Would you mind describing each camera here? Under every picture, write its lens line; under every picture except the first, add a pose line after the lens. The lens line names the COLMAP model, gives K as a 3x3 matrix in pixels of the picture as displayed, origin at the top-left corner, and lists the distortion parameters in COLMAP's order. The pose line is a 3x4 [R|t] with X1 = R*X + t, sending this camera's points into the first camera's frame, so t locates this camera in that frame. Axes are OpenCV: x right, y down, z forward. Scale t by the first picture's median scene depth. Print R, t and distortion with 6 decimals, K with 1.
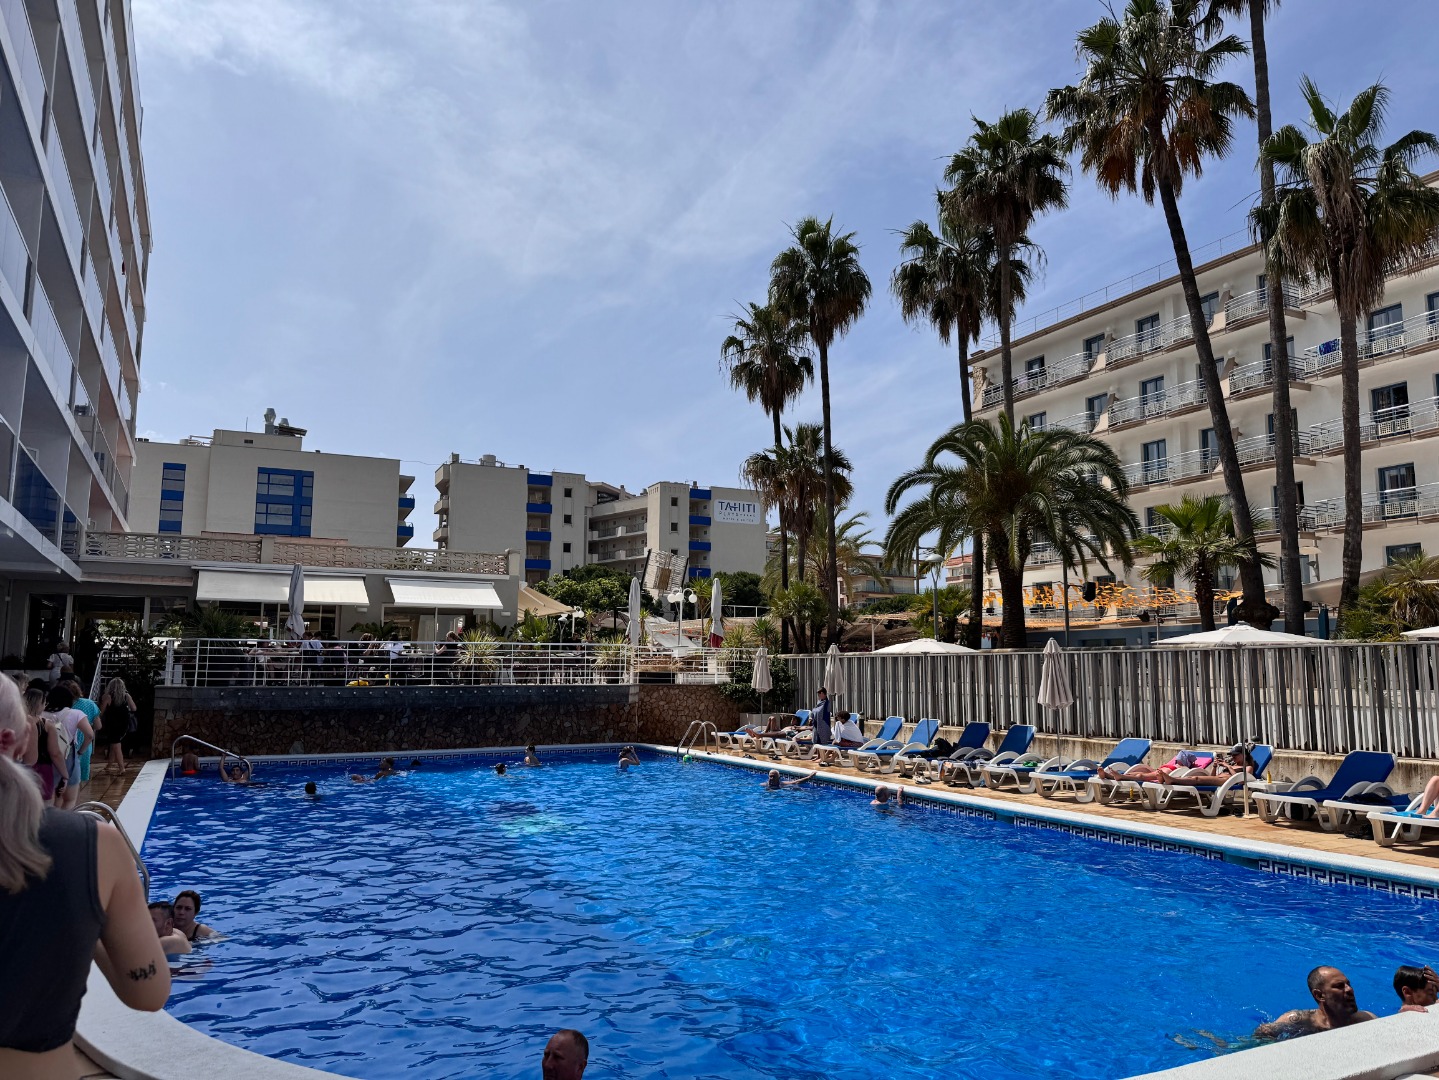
lens RADIAL K [[1018.5, 0, 728.8], [0, 1018.5, 554.6], [0, 0, 1]] dist [0.032957, -0.027754]
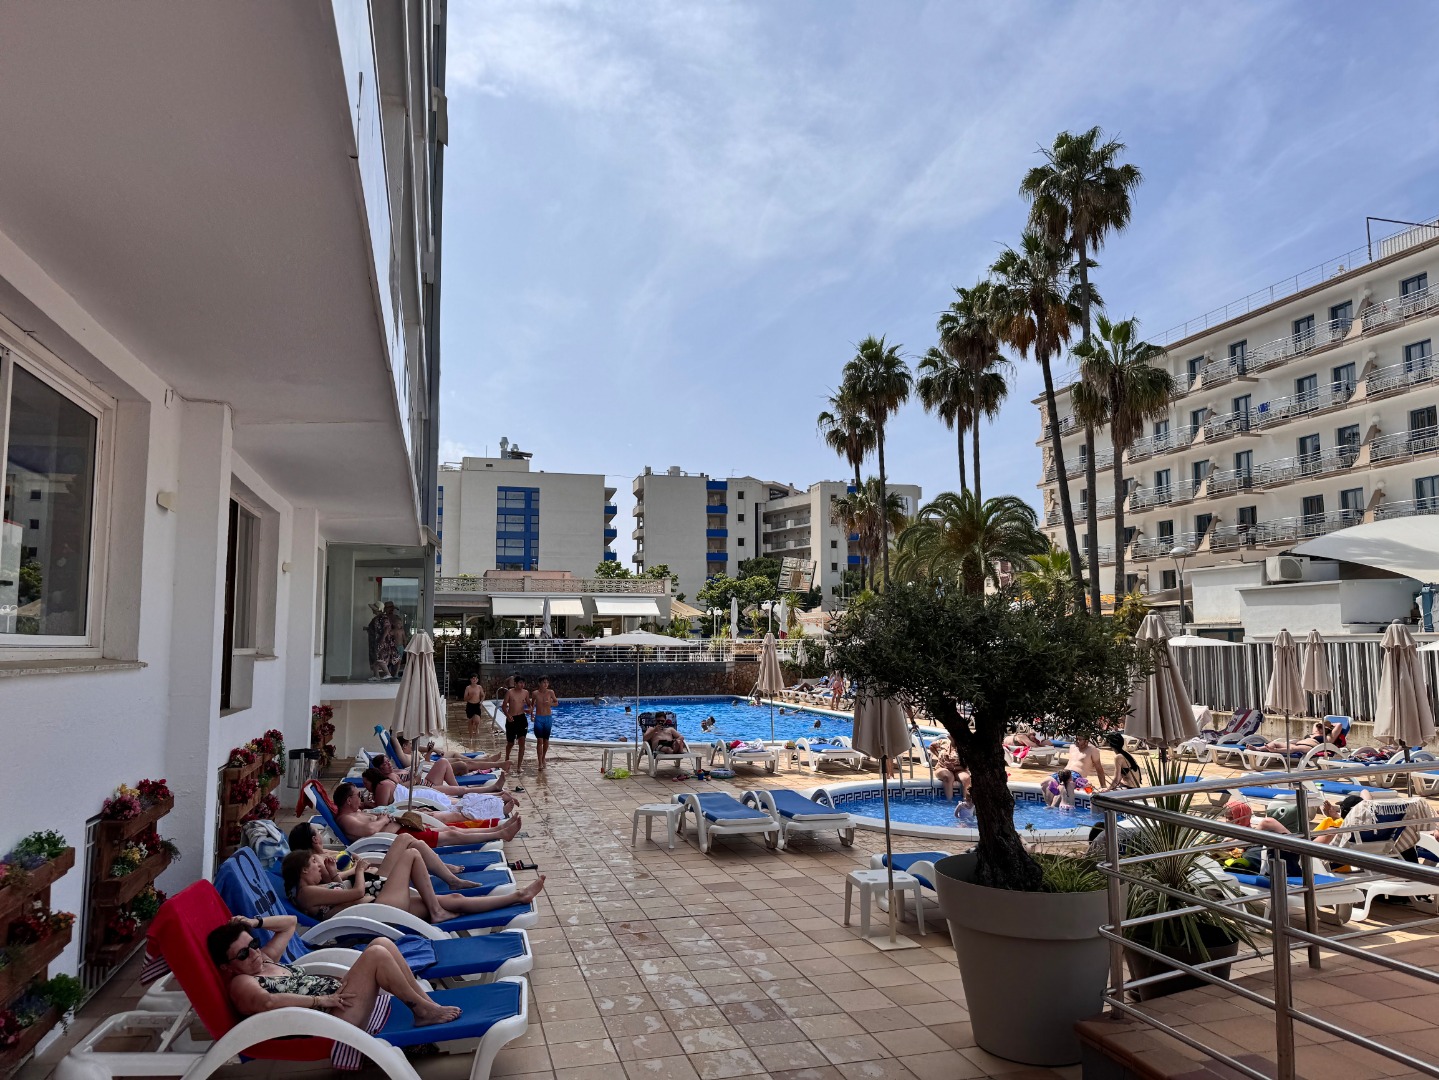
lens RADIAL K [[1018.5, 0, 734.8], [0, 1018.5, 544.0], [0, 0, 1]] dist [0.032957, -0.027754]
pose [[0.981795, -0.022447, -0.188614, 0.141249], [0.025909, 0.999538, 0.015907, -0.057571], [0.188169, -0.020505, 0.981923, -0.401807]]
